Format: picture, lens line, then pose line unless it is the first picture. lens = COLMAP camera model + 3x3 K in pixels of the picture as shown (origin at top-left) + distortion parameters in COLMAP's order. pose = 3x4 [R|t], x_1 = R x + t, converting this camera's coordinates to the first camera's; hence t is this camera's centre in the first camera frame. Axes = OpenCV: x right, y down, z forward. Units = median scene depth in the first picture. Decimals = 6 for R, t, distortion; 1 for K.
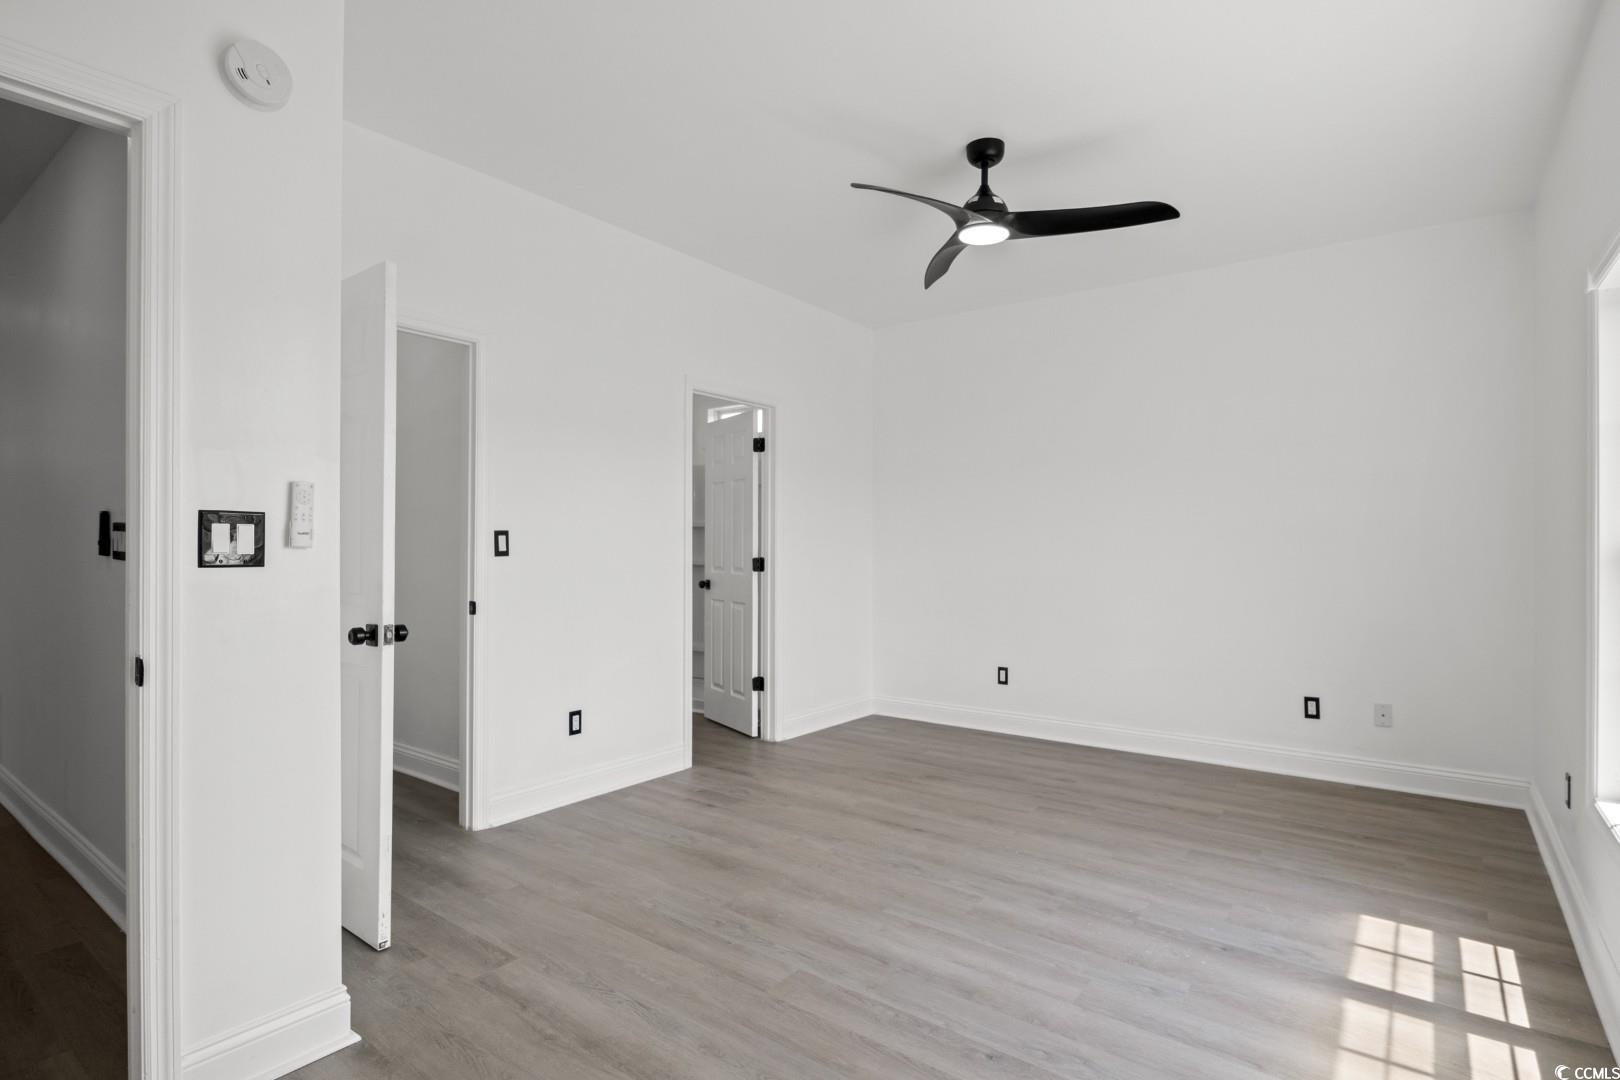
lens RADIAL K [[807.4, 0, 814.8], [0, 807.4, 546.9], [0, 0, 1]] dist [-0.004954, -0.001120]
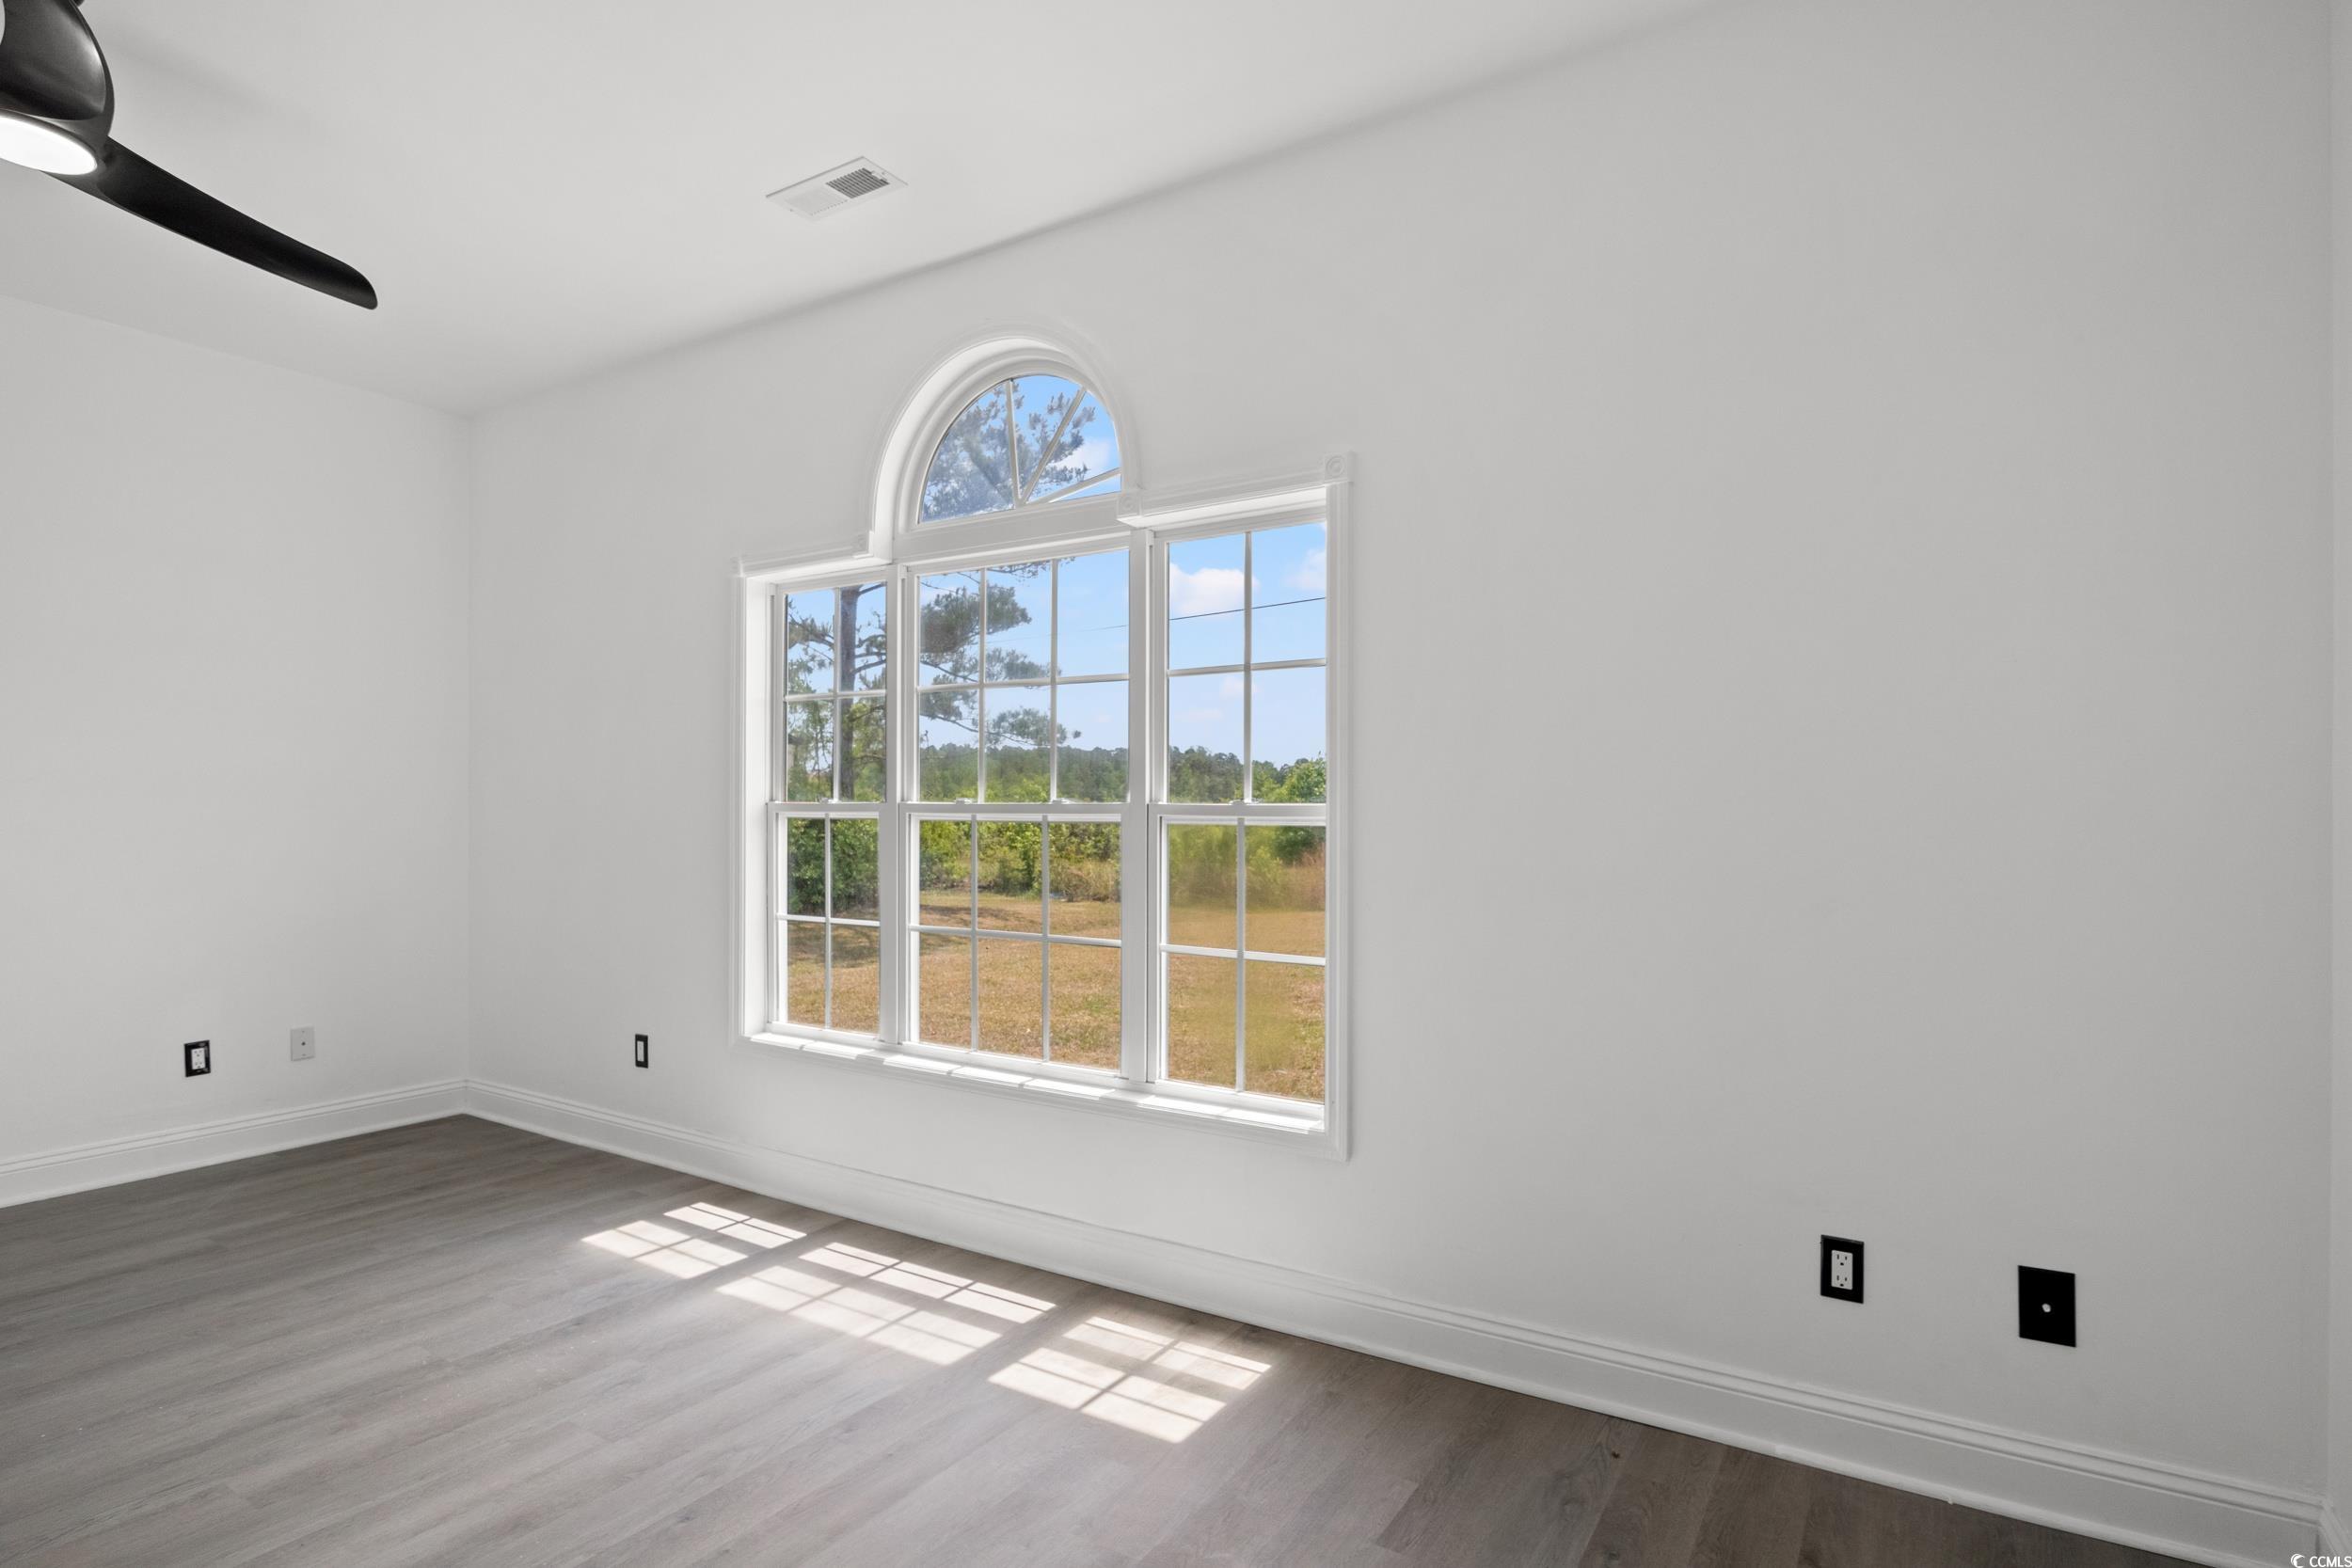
lens RADIAL K [[1172.0, 0, 1183.0], [0, 1172.0, 794.0], [0, 0, 1]] dist [-0.004954, -0.001120]
pose [[-0.071645, 0.010089, 0.997379, -0.599127], [0.000677, 0.999949, -0.010066, -0.006017], [-0.997430, -0.000046, -0.071648, 0.433076]]
